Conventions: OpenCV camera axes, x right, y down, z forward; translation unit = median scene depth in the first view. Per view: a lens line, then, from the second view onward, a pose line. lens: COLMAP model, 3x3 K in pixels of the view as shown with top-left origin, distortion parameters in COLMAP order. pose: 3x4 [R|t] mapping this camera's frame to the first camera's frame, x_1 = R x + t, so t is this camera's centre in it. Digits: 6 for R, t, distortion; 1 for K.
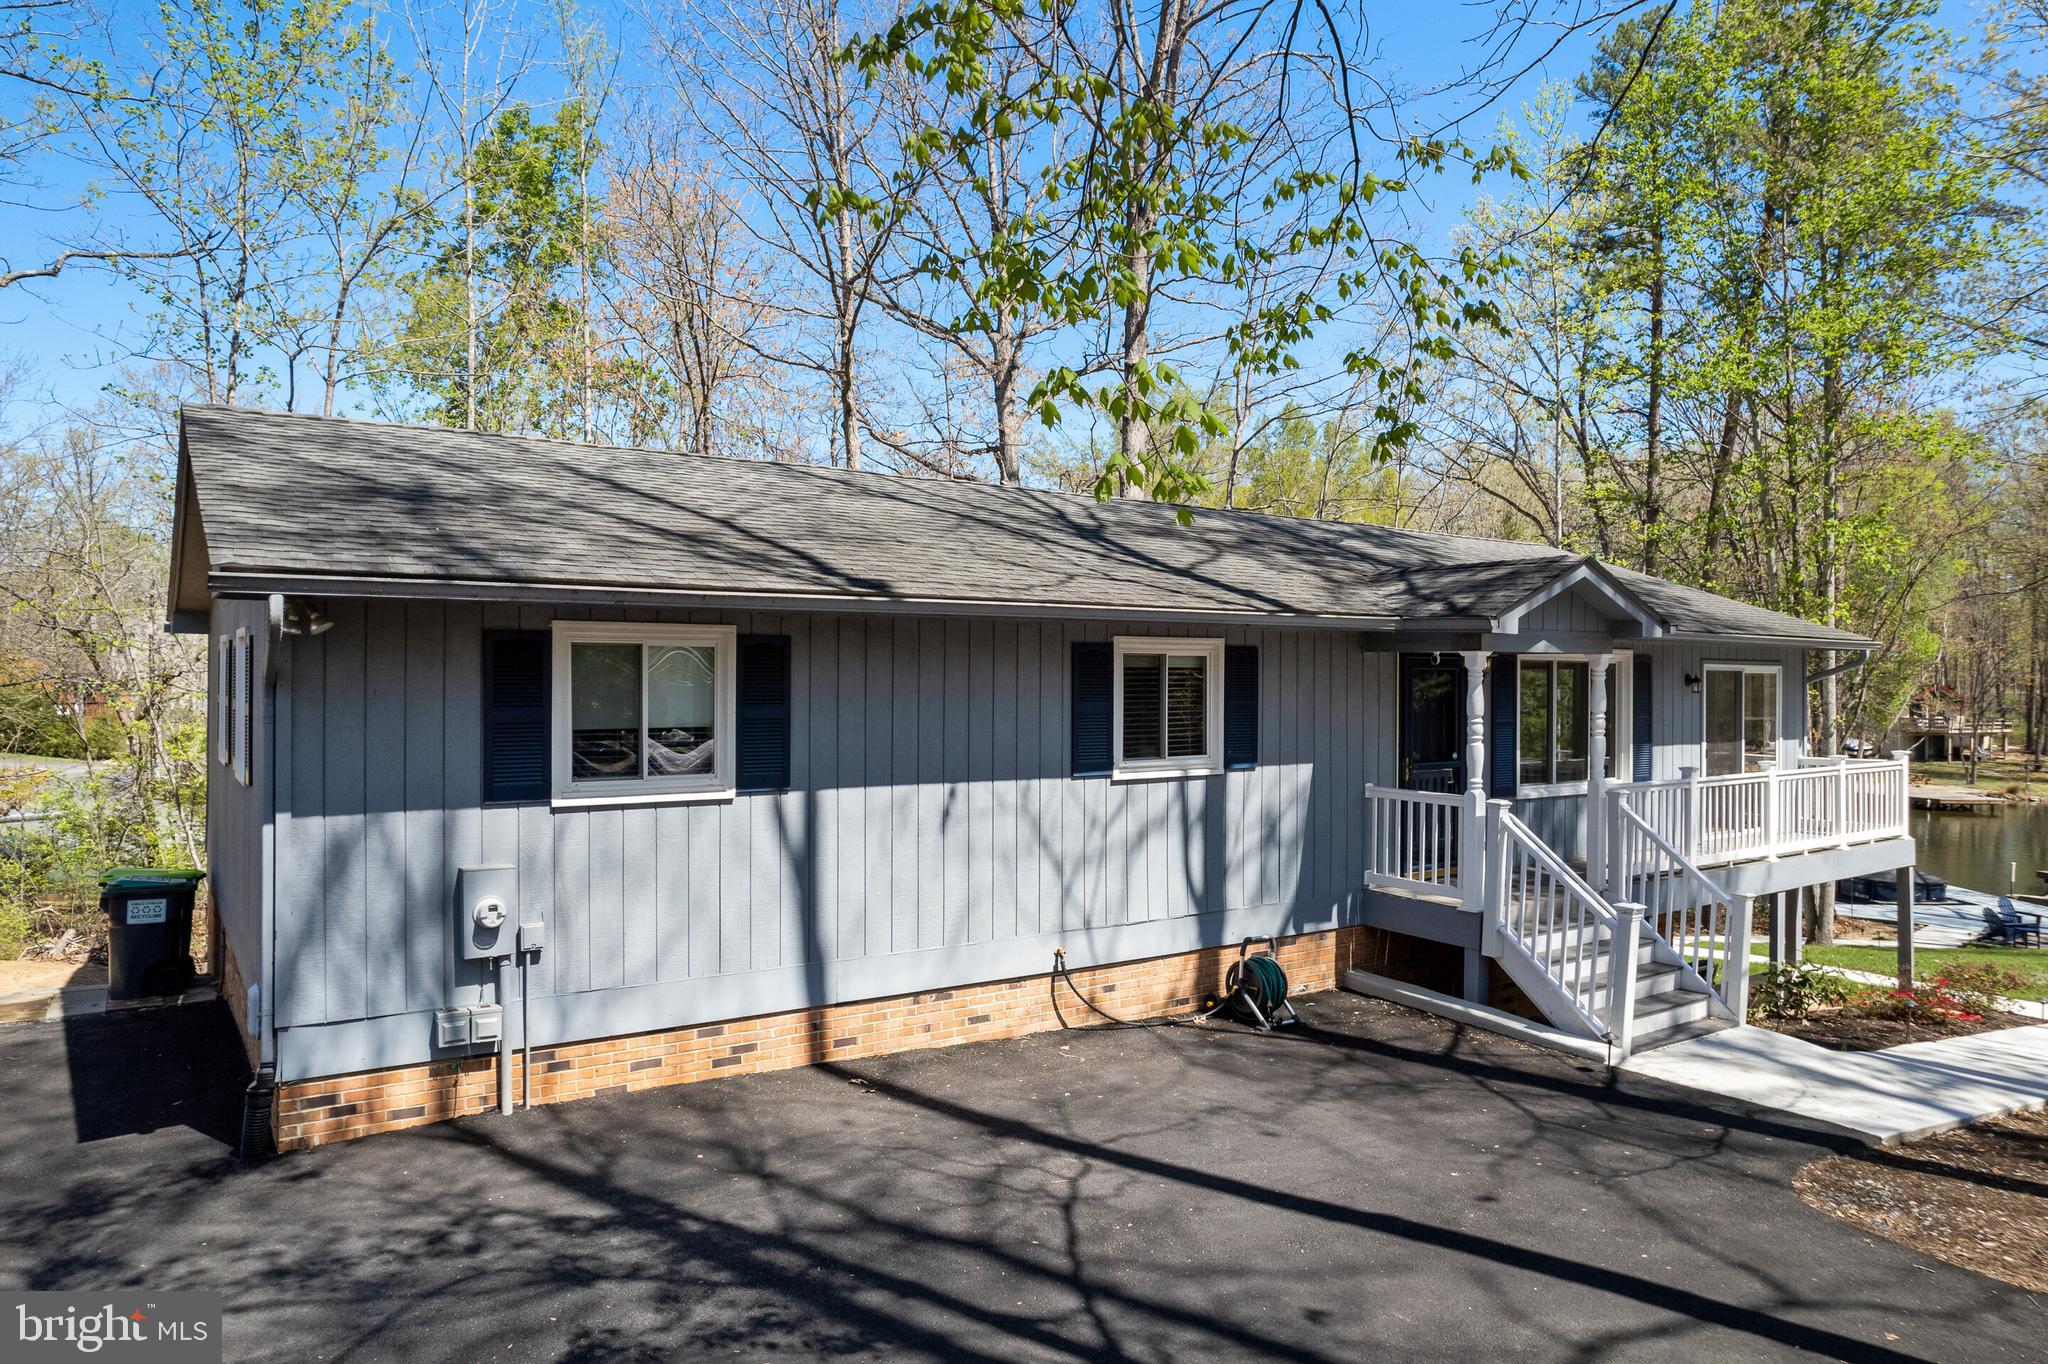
lens RADIAL K [[1282.8, 0, 1024.0], [0, 1282.8, 682.0], [0, 0, 1]] dist [-0.070289, 0.057528]
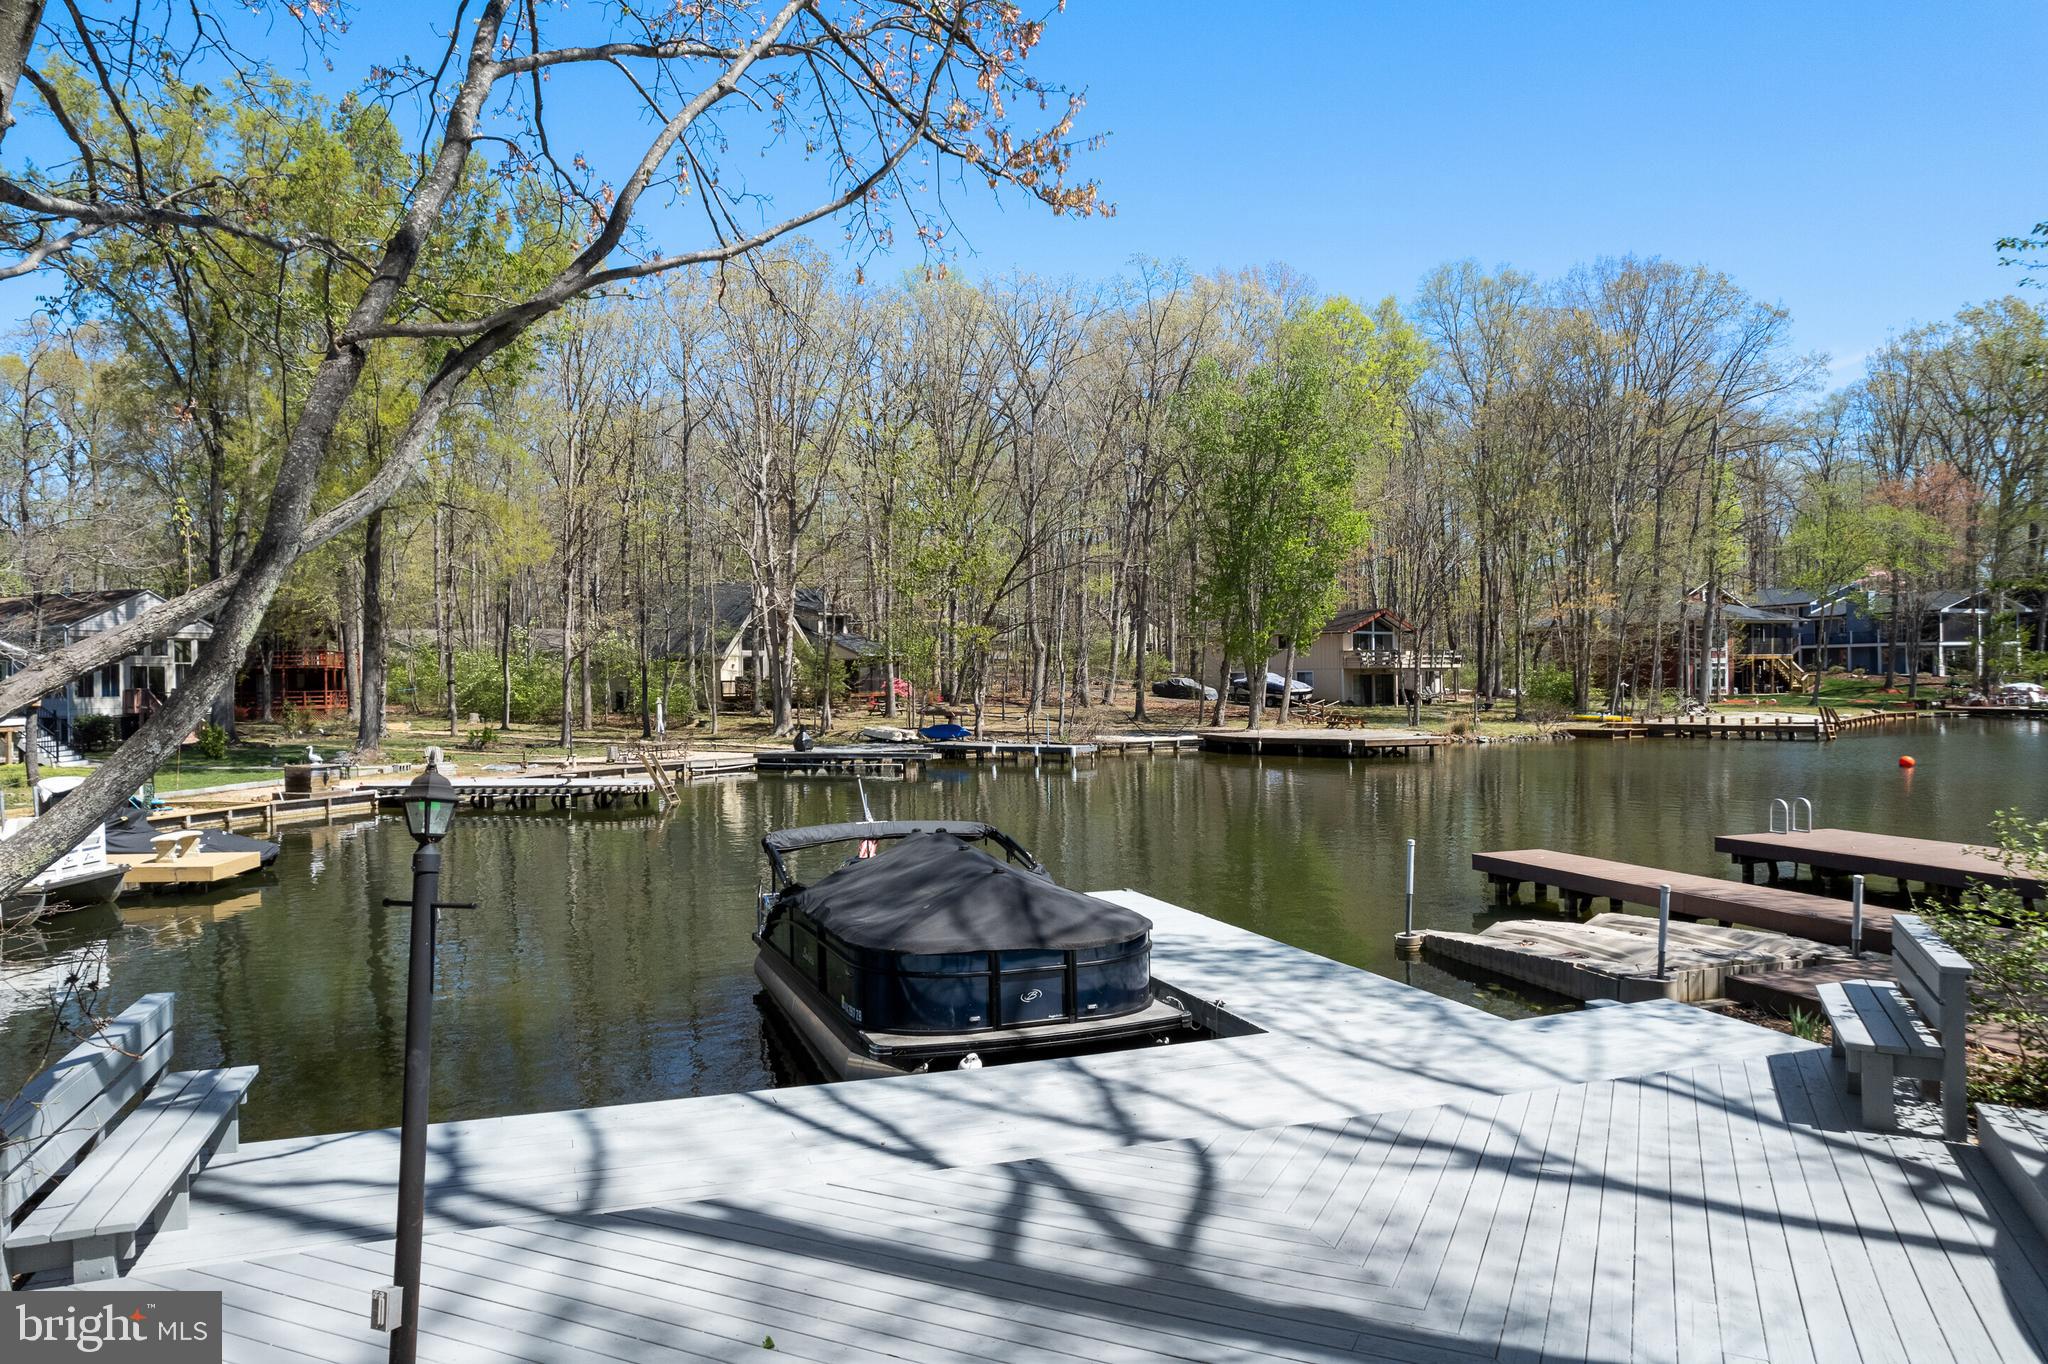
lens RADIAL K [[1304.7, 0, 1052.4], [0, 1304.7, 668.2], [0, 0, 1]] dist [-0.077507, 0.076132]
pose [[0.938782, -0.012208, 0.344294, 2.395869], [0.016778, 0.999806, -0.010298, 0.419966], [-0.344102, 0.015444, 0.938805, 2.919303]]
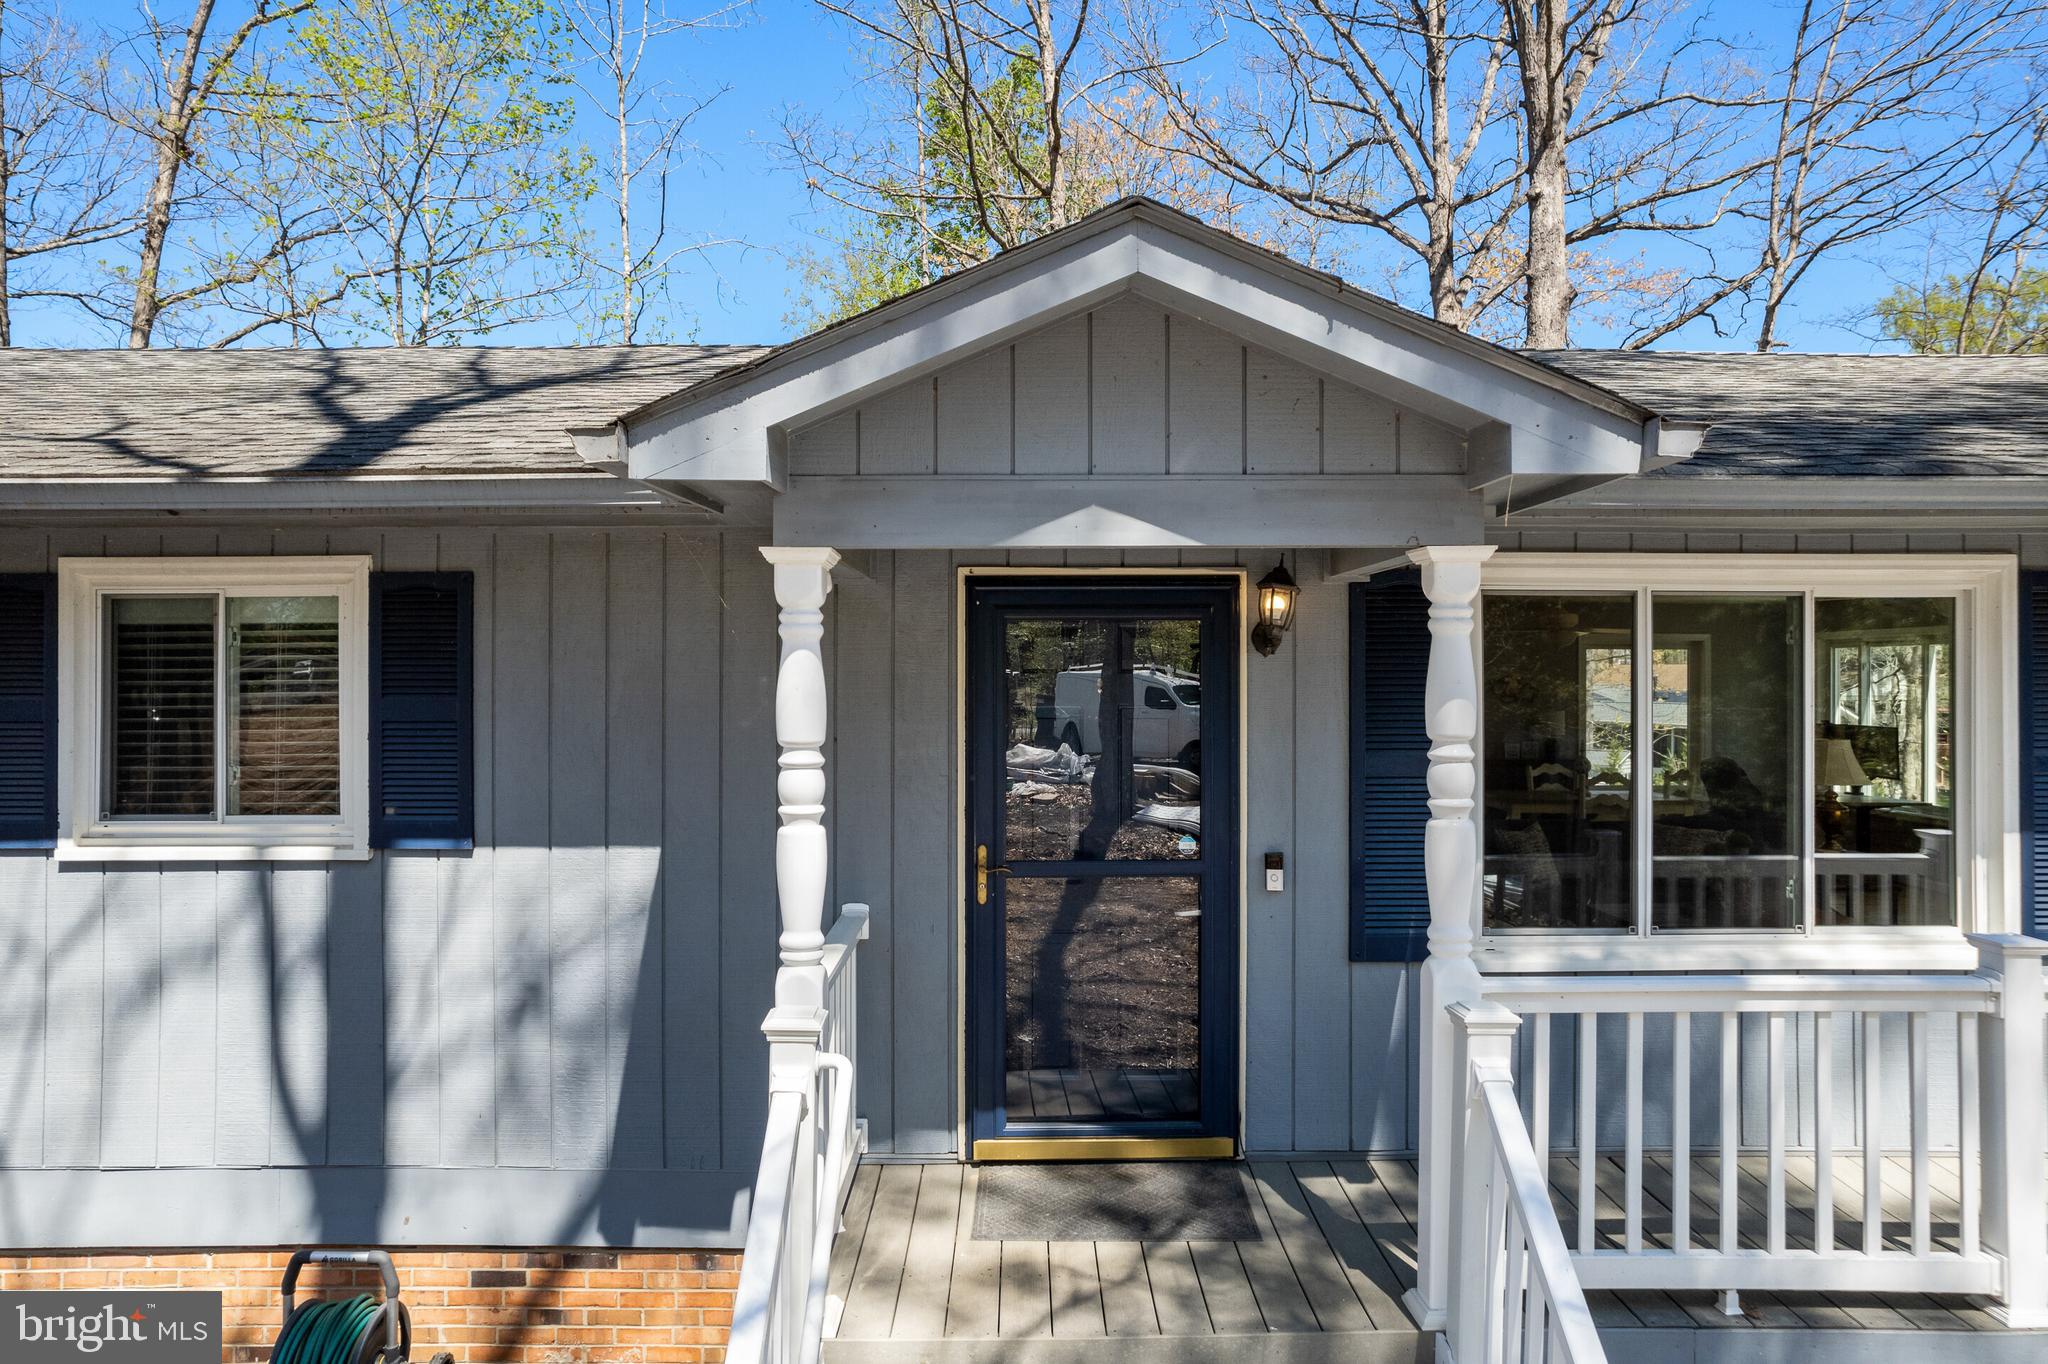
lens RADIAL K [[1304.7, 0, 1052.4], [0, 1304.7, 668.2], [0, 0, 1]] dist [-0.077507, 0.076132]
pose [[0.837005, -0.006605, -0.547156, 0.572925], [0.002208, 0.999960, -0.008692, 0.009180], [0.547191, 0.006067, 0.836986, 0.724525]]
